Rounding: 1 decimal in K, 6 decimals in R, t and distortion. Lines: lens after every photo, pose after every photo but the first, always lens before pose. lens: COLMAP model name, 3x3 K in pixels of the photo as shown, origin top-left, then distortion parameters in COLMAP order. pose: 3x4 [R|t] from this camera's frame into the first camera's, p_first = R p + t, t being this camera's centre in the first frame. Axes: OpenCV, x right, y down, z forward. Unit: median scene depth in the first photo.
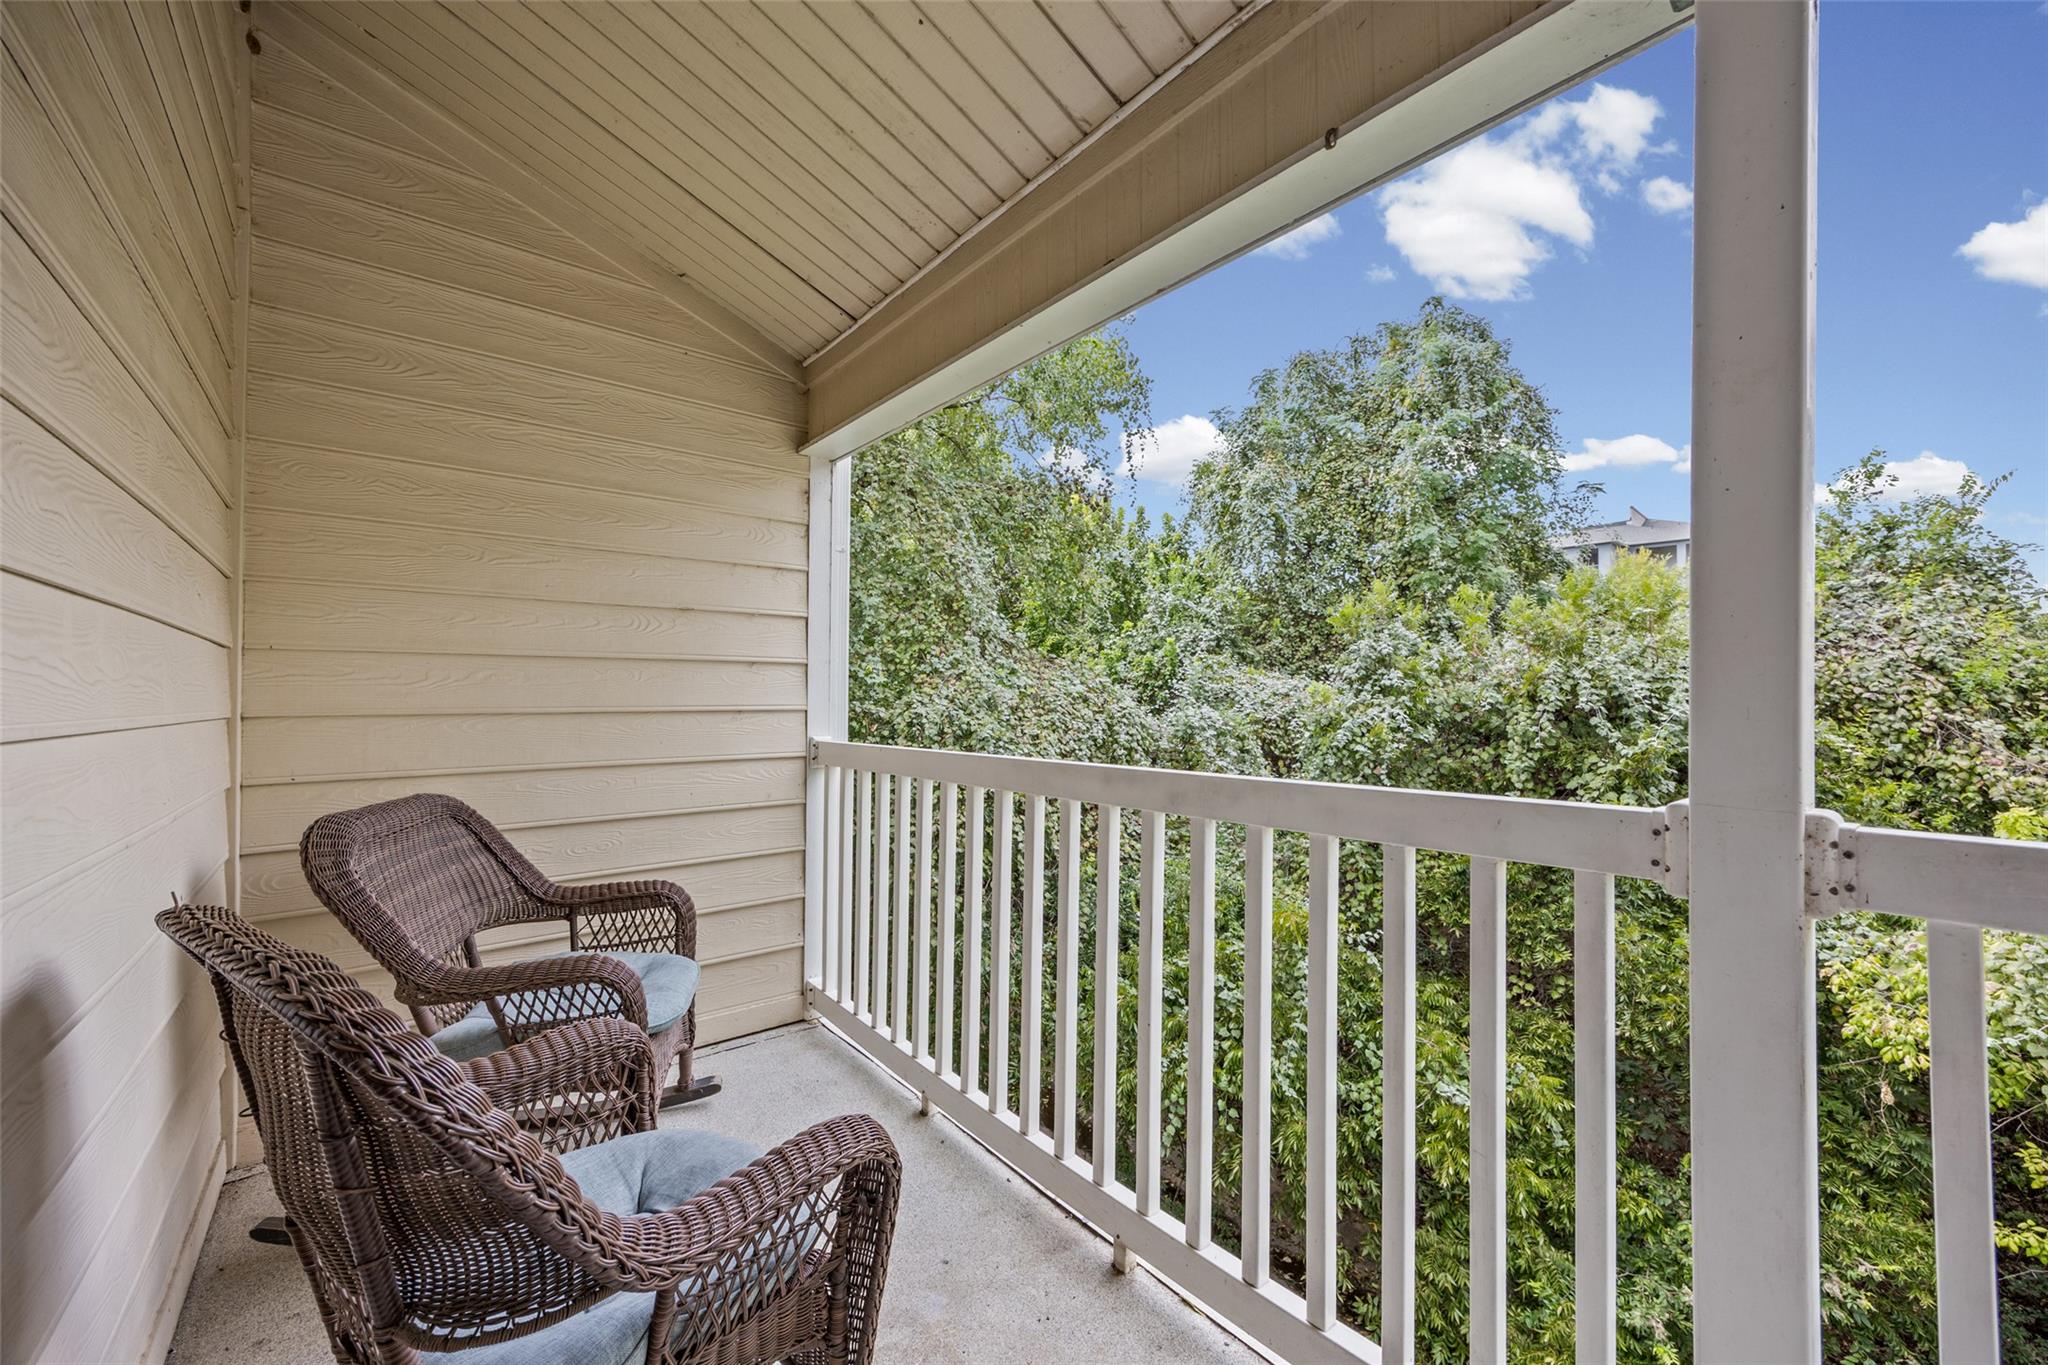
lens RADIAL K [[792.5, 0, 1022.1], [0, 792.5, 690.5], [0, 0, 1]] dist [0.001373, -0.000268]
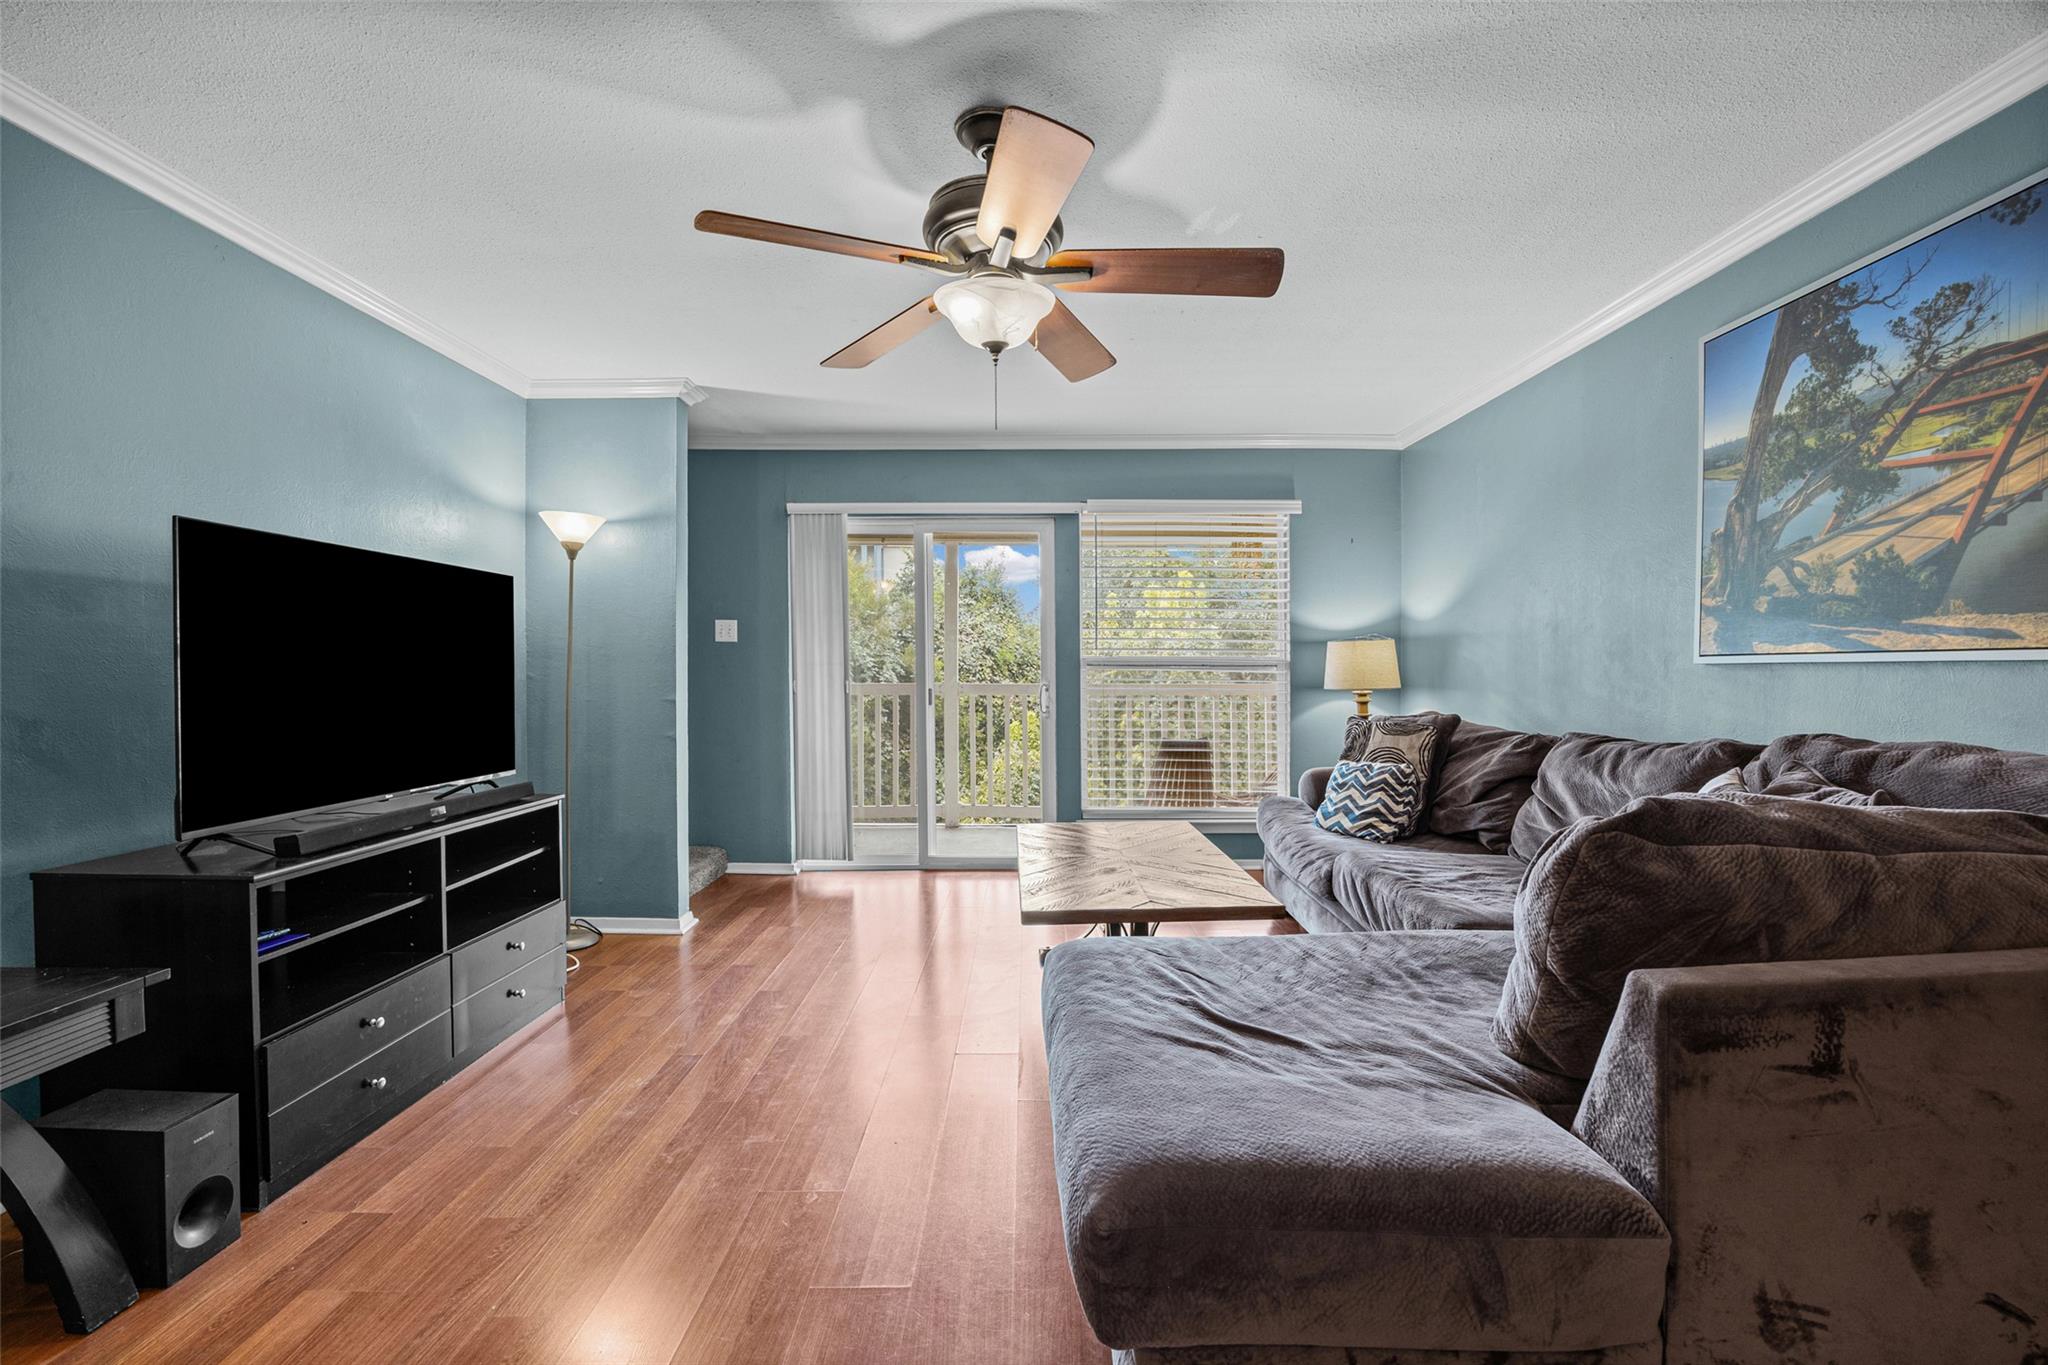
lens RADIAL K [[881.5, 0, 1038.6], [0, 881.5, 677.3], [0, 0, 1]] dist [-0.005071, 0.000037]
pose [[0.613701, -0.001815, 0.789536, -0.359072], [-0.015758, 0.999770, 0.014547, -0.000879], [-0.789381, -0.021369, 0.613532, -0.313683]]
